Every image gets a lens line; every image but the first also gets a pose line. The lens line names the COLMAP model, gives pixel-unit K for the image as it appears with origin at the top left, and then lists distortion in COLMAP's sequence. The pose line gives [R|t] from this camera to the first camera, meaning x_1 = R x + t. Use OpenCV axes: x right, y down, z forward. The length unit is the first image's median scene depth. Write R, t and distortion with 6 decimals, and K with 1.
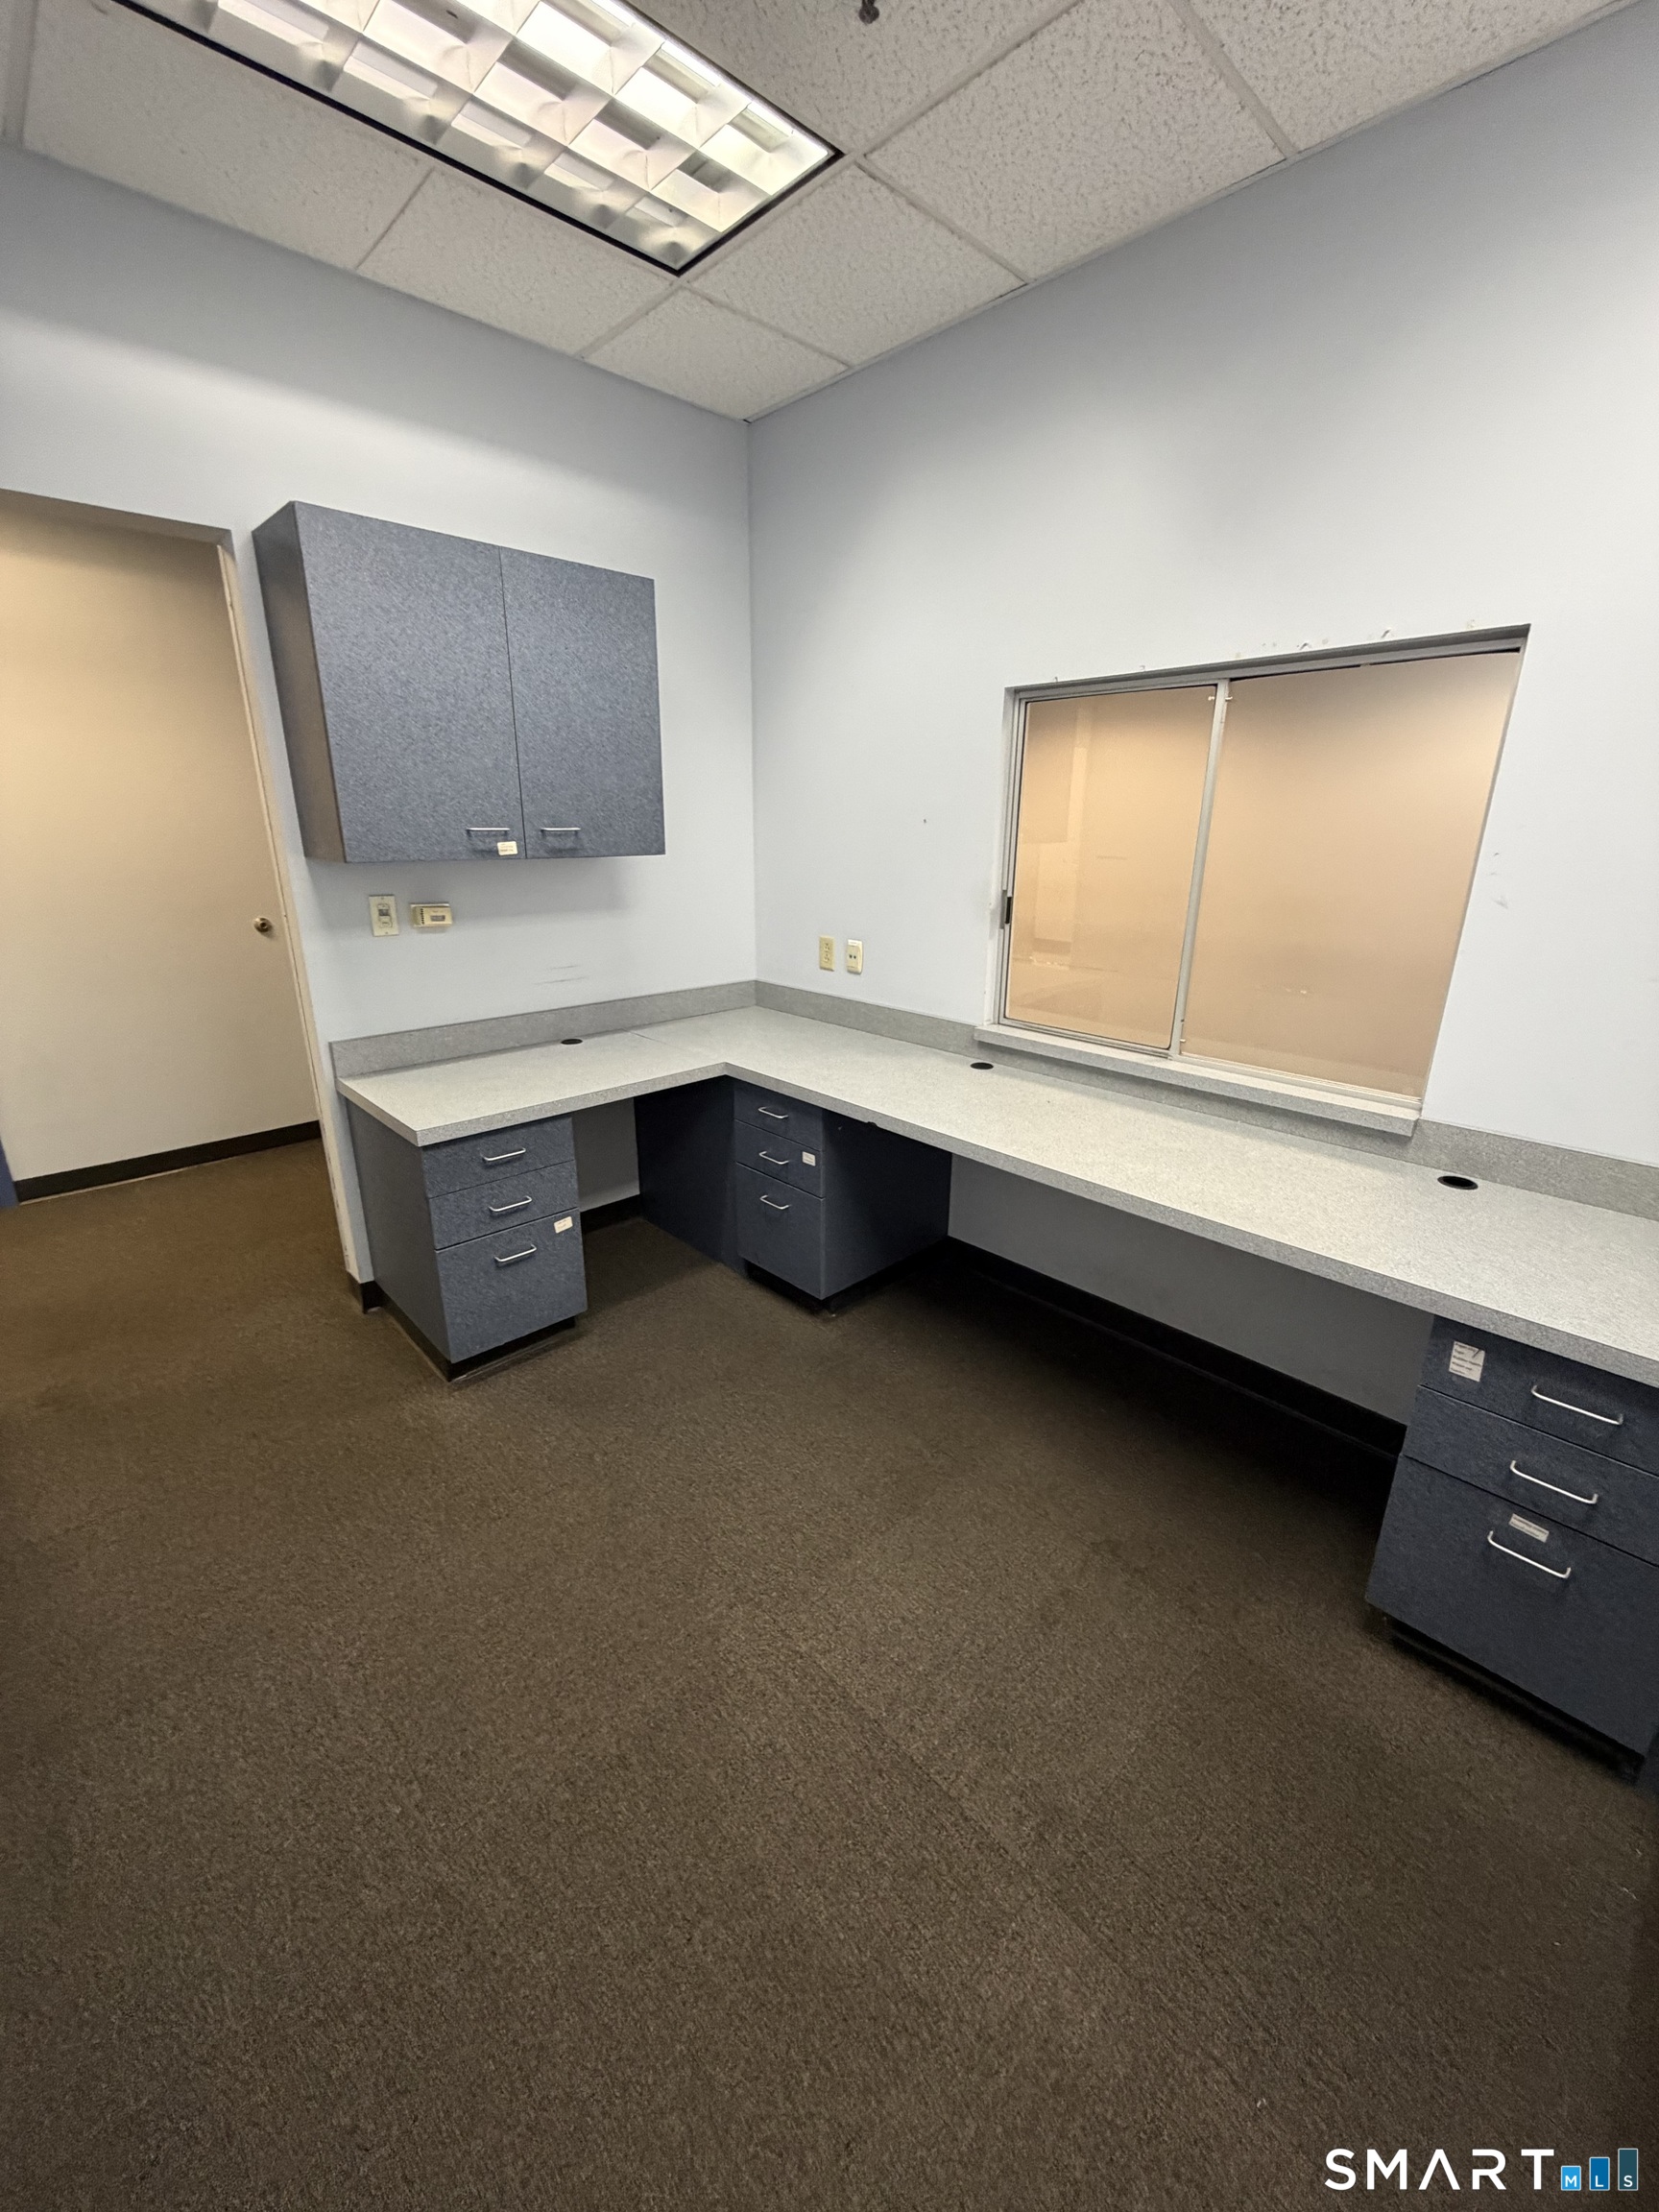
lens RADIAL K [[882.2, 0, 830.8], [0, 882.2, 1095.3], [0, 0, 1]] dist [-0.002418, -0.000188]
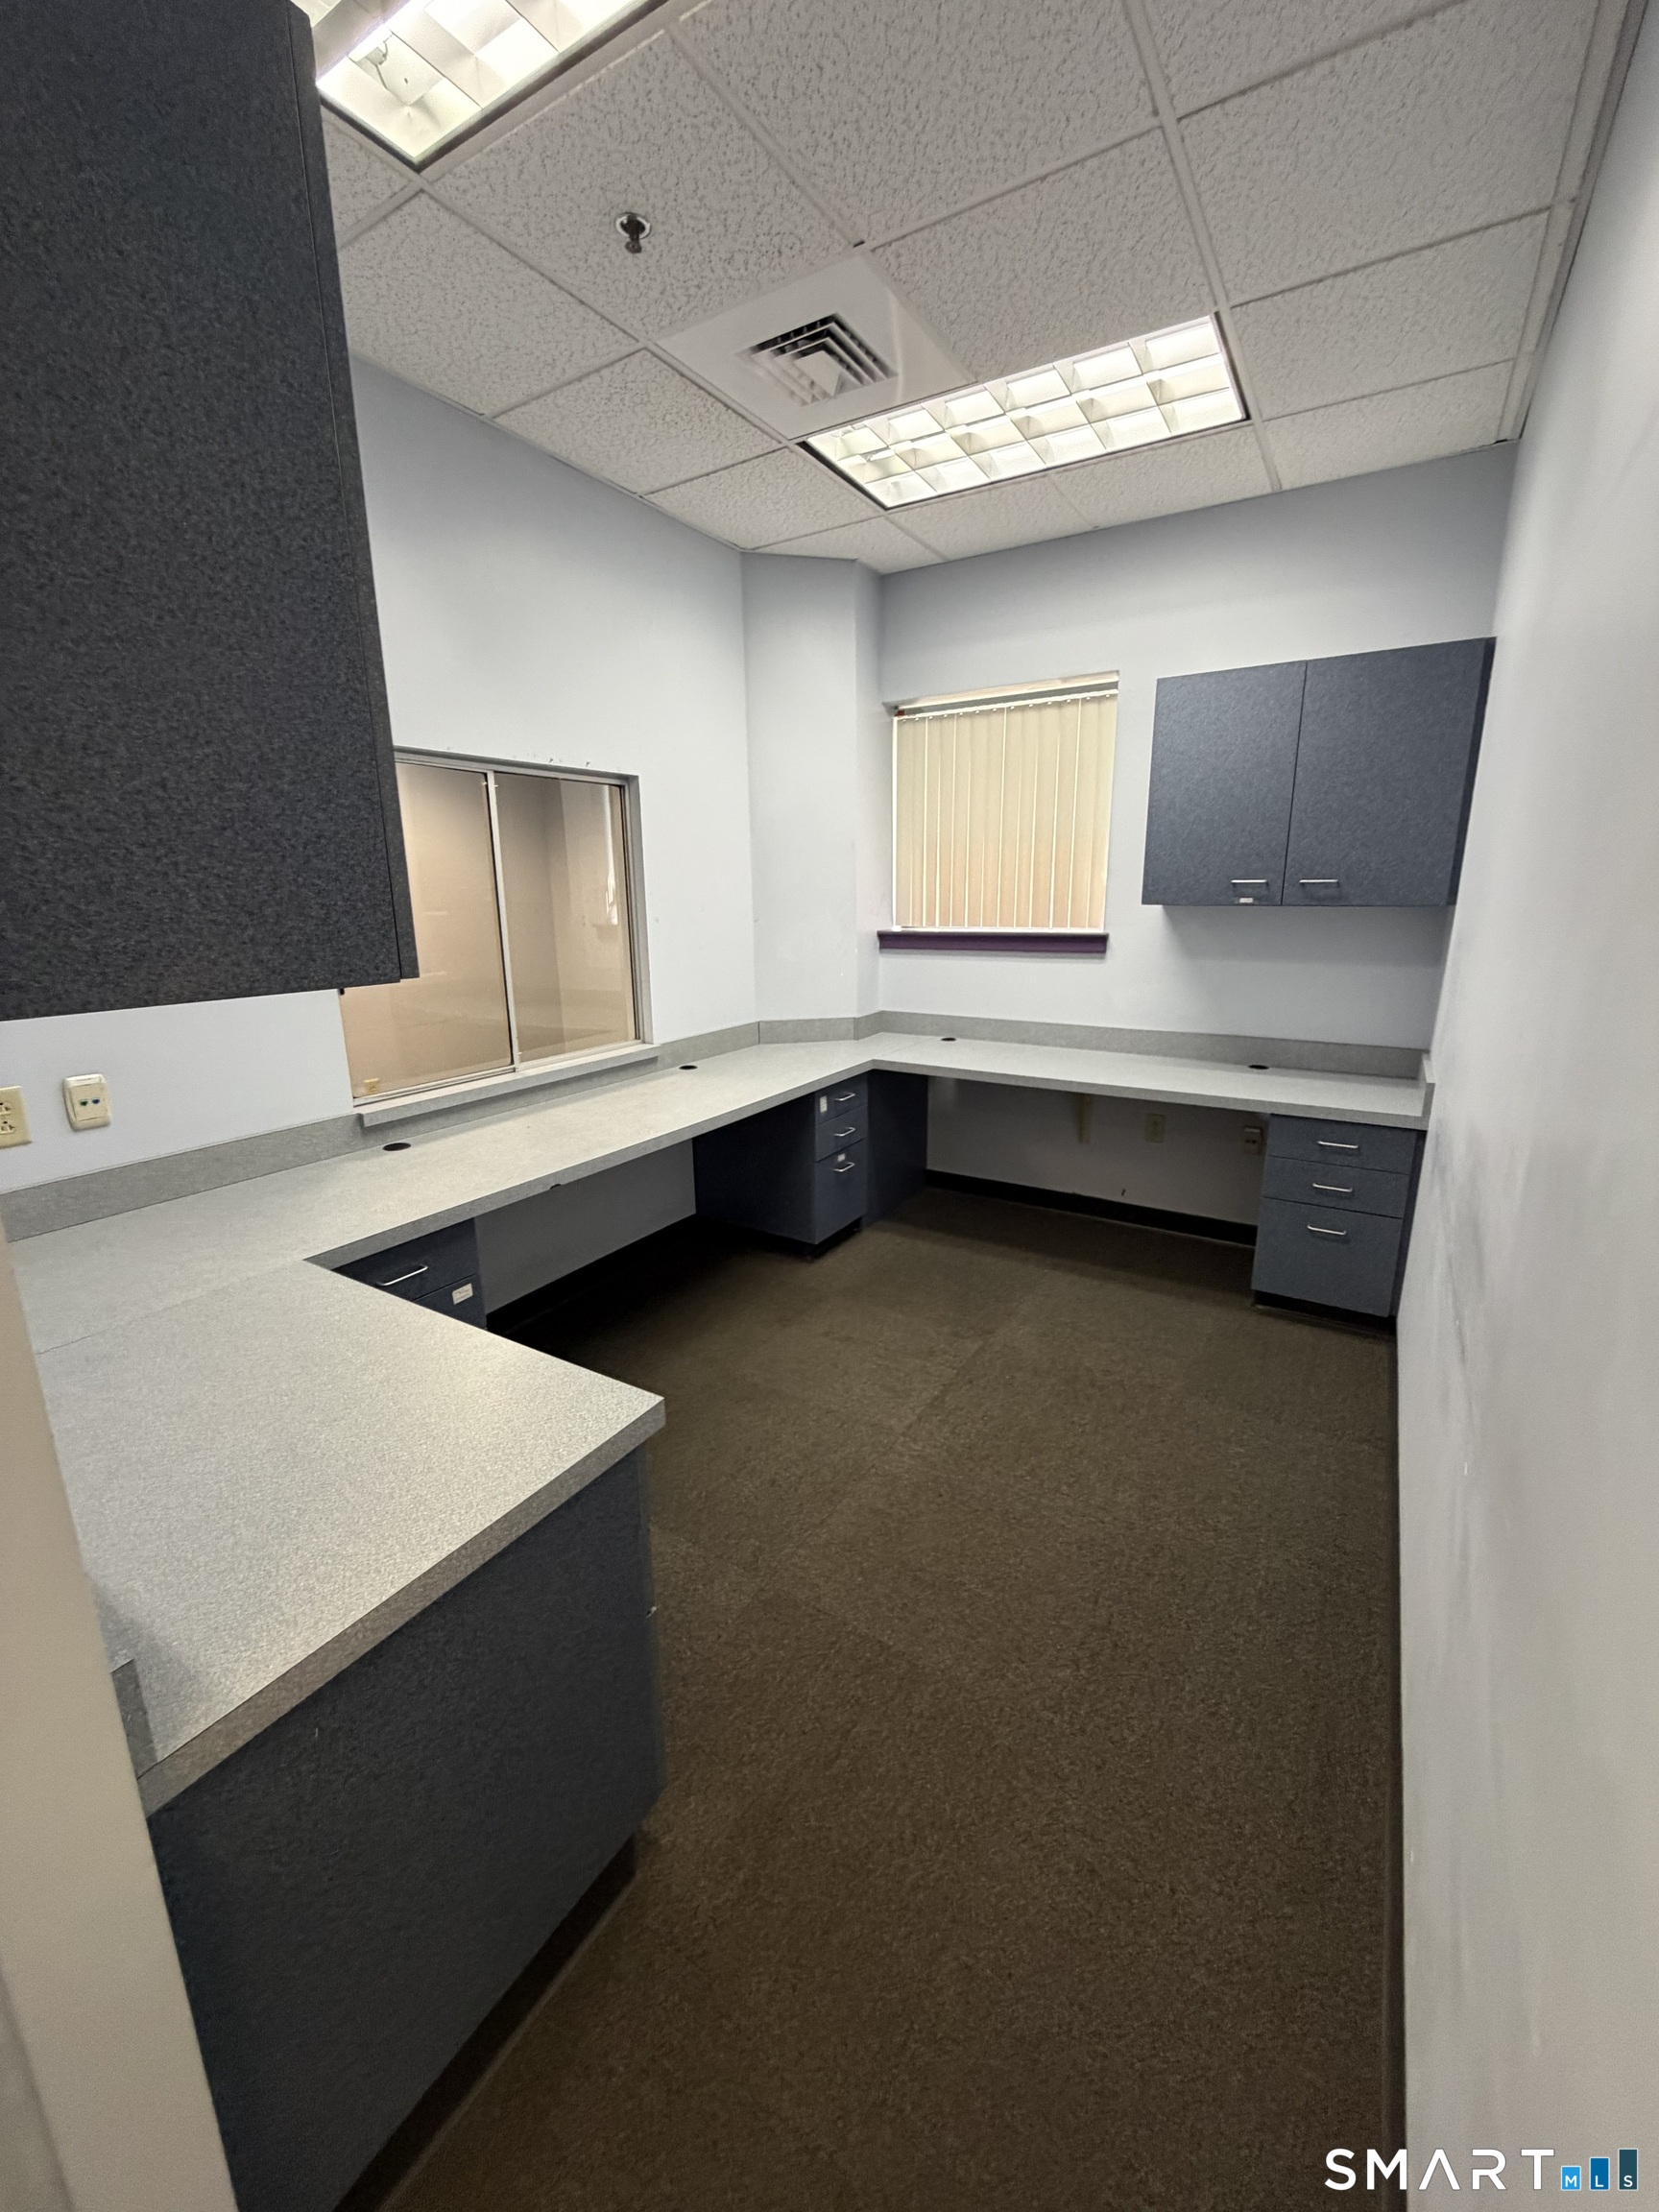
lens RADIAL K [[882.2, 0, 830.8], [0, 882.2, 1095.3], [0, 0, 1]] dist [-0.002418, -0.000188]
pose [[-0.256080, -0.229176, 0.939096, -0.928192], [0.297049, 0.905827, 0.302059, -0.264194], [-0.919883, 0.356309, -0.163887, 0.859182]]
